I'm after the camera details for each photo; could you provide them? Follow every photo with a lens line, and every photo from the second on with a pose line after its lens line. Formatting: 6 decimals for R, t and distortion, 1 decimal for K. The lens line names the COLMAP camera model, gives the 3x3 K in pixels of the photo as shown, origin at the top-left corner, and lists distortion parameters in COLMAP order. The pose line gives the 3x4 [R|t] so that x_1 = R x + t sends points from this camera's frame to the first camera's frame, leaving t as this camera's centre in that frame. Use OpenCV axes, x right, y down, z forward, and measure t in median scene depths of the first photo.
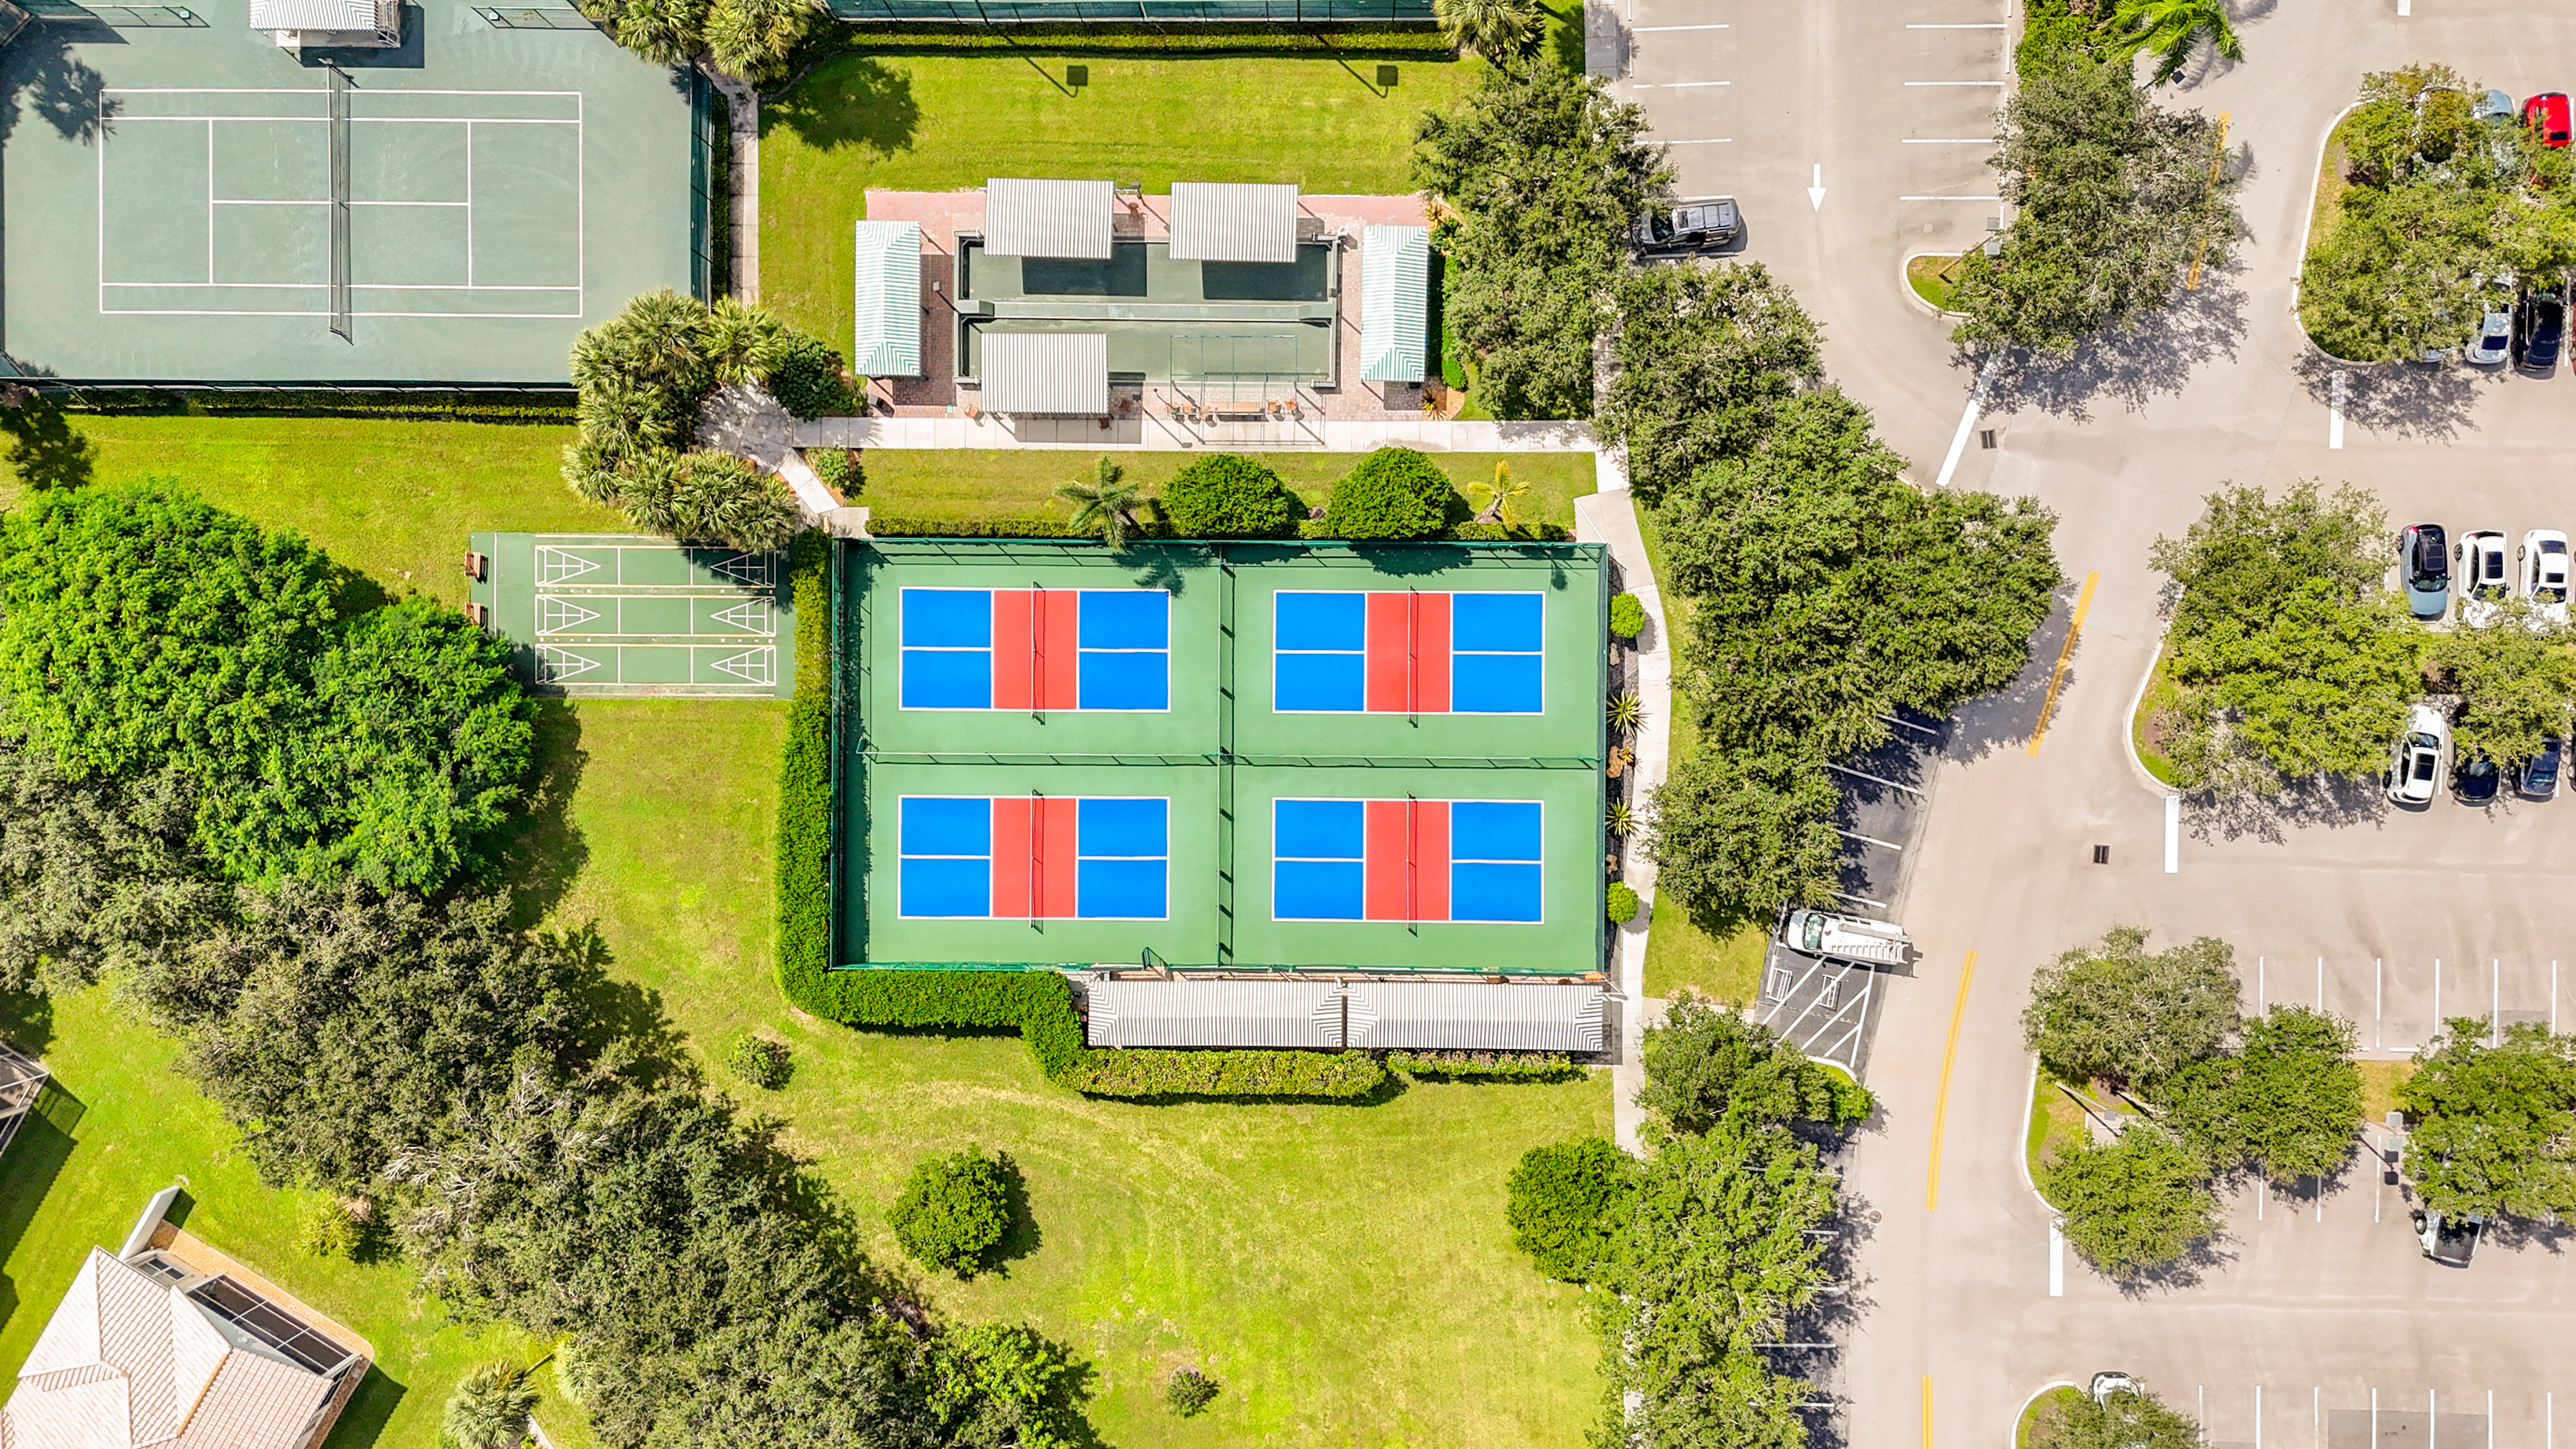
lens RADIAL K [[1903.3, 0, 1306.1], [0, 1903.3, 724.1], [0, 0, 1]] dist [0.098223, -0.131021]
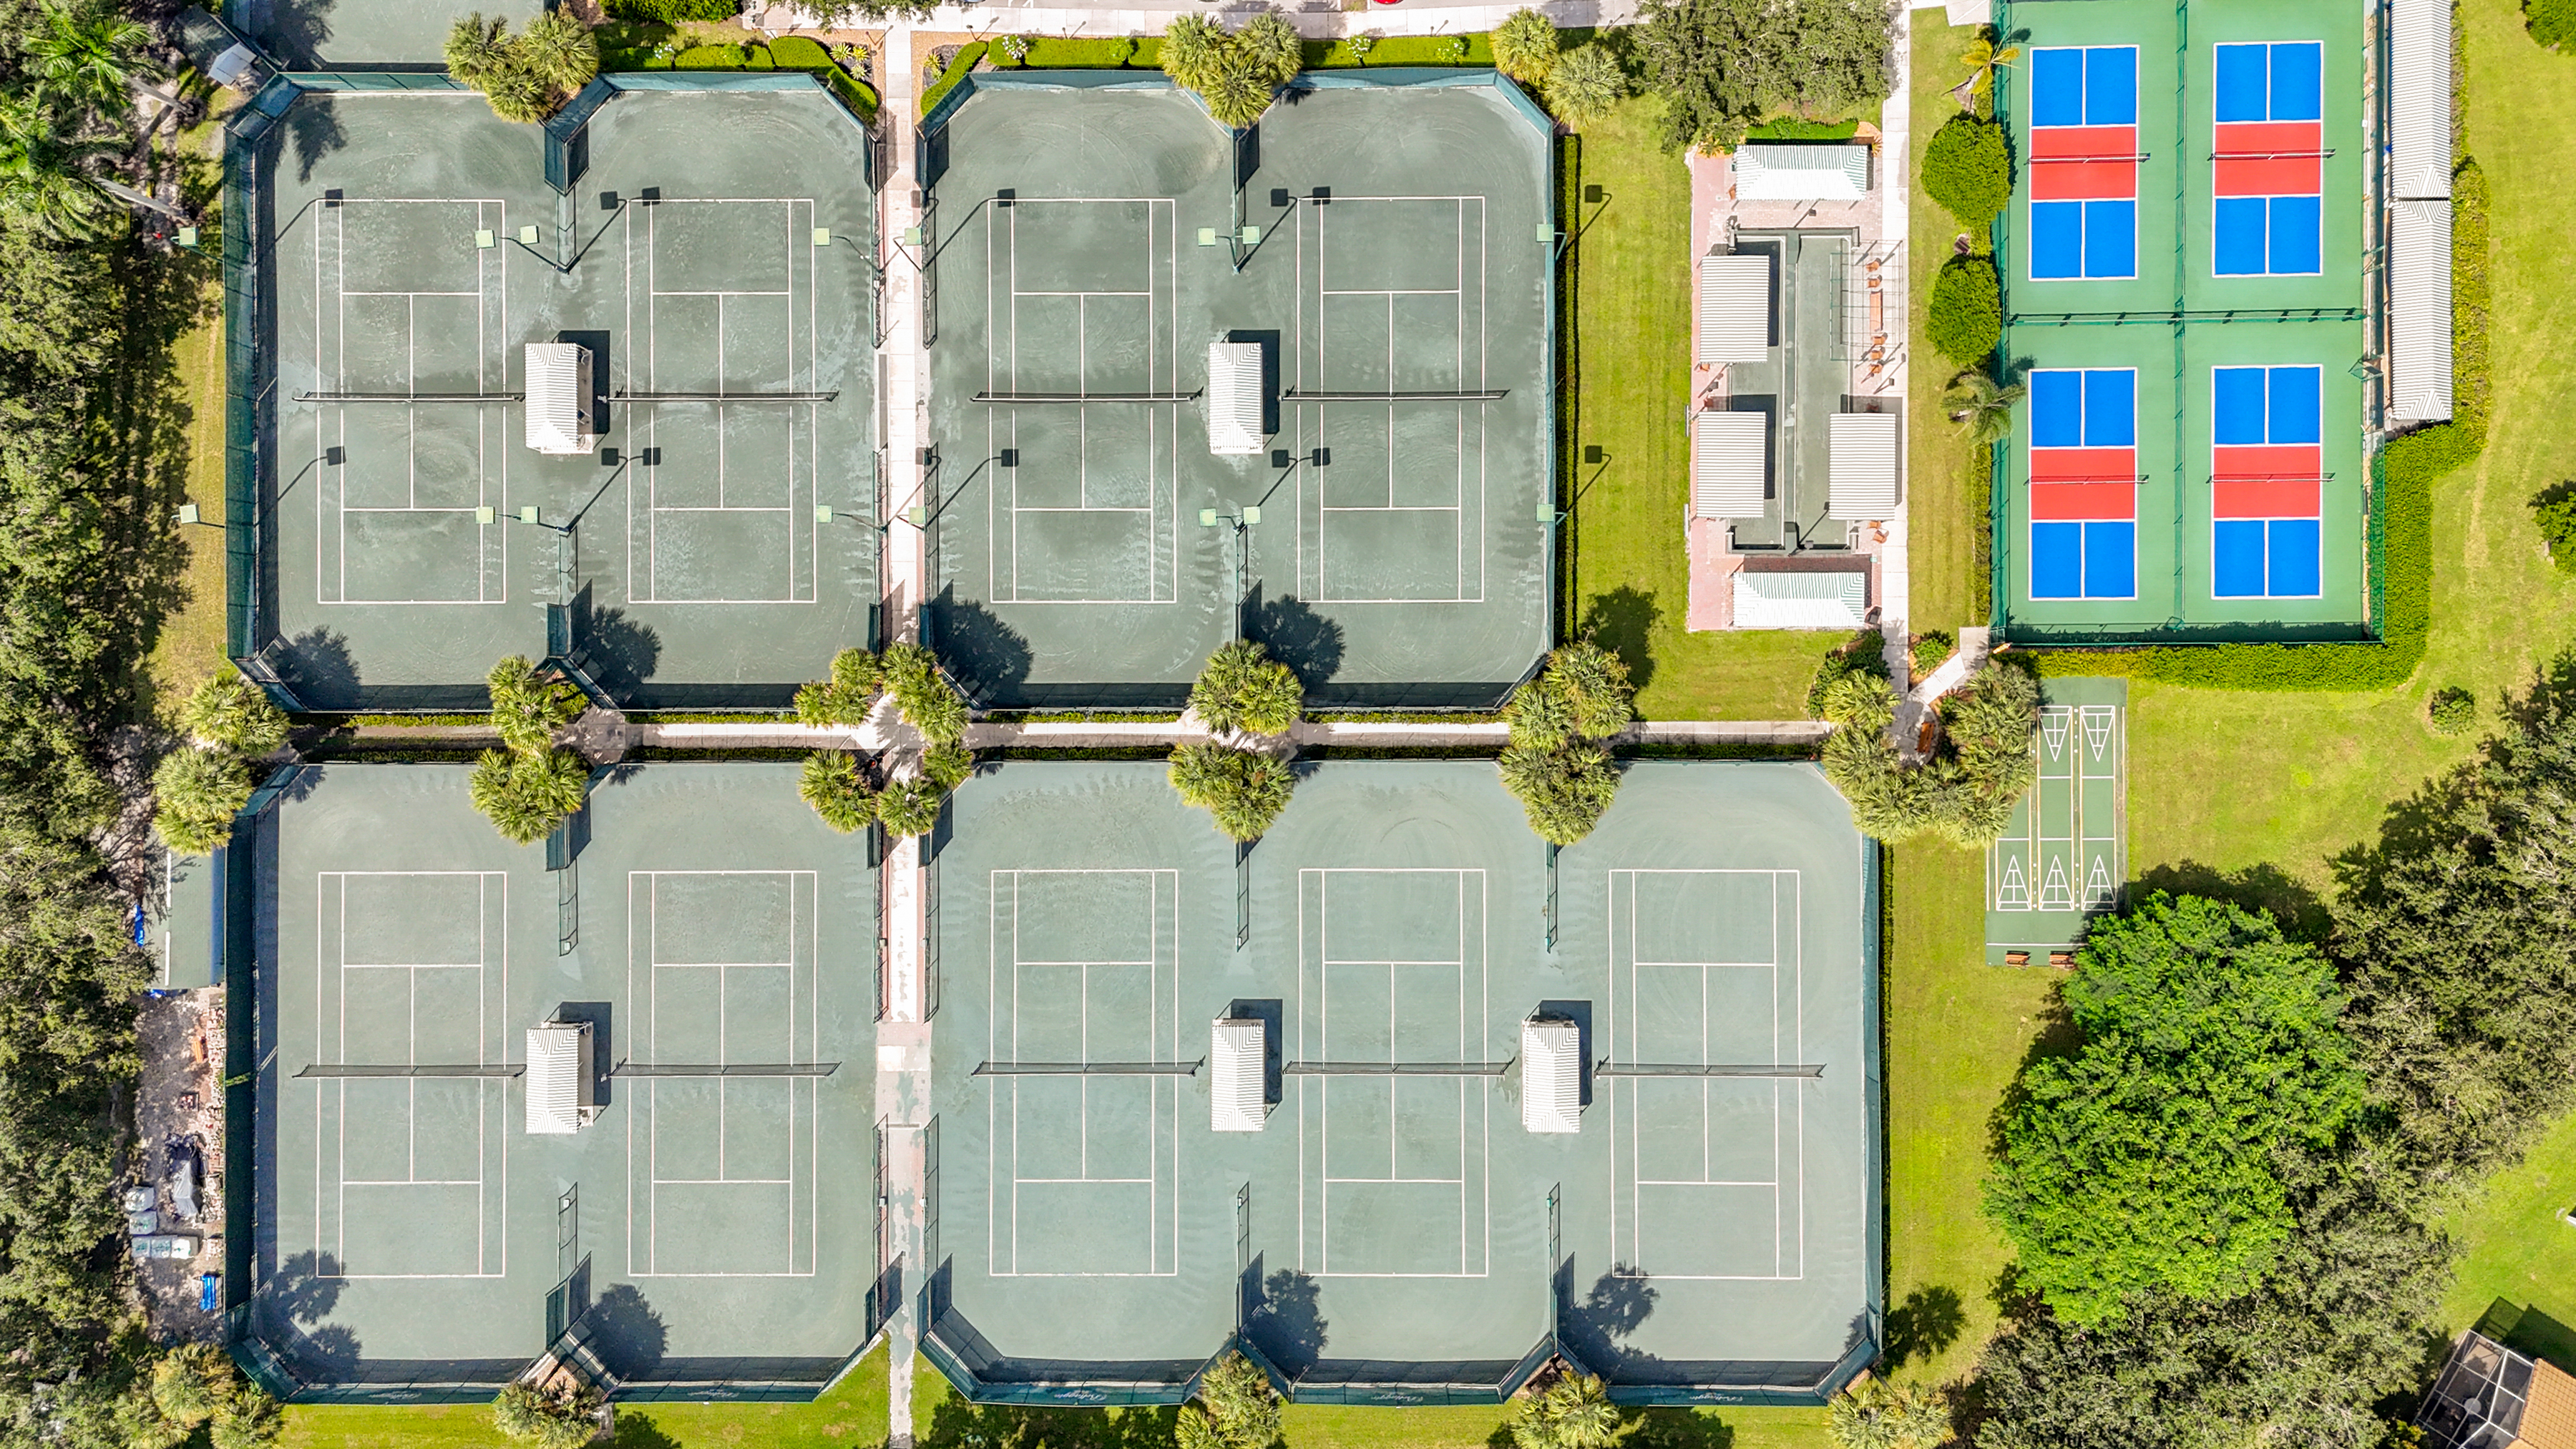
lens RADIAL K [[1903.3, 0, 1306.1], [0, 1903.3, 724.1], [0, 0, 1]] dist [0.098223, -0.131021]
pose [[-0.009317, -0.999740, 0.020806, -0.309600], [0.999182, -0.010127, -0.039159, -0.470351], [0.039359, 0.020424, 0.999016, -0.194337]]
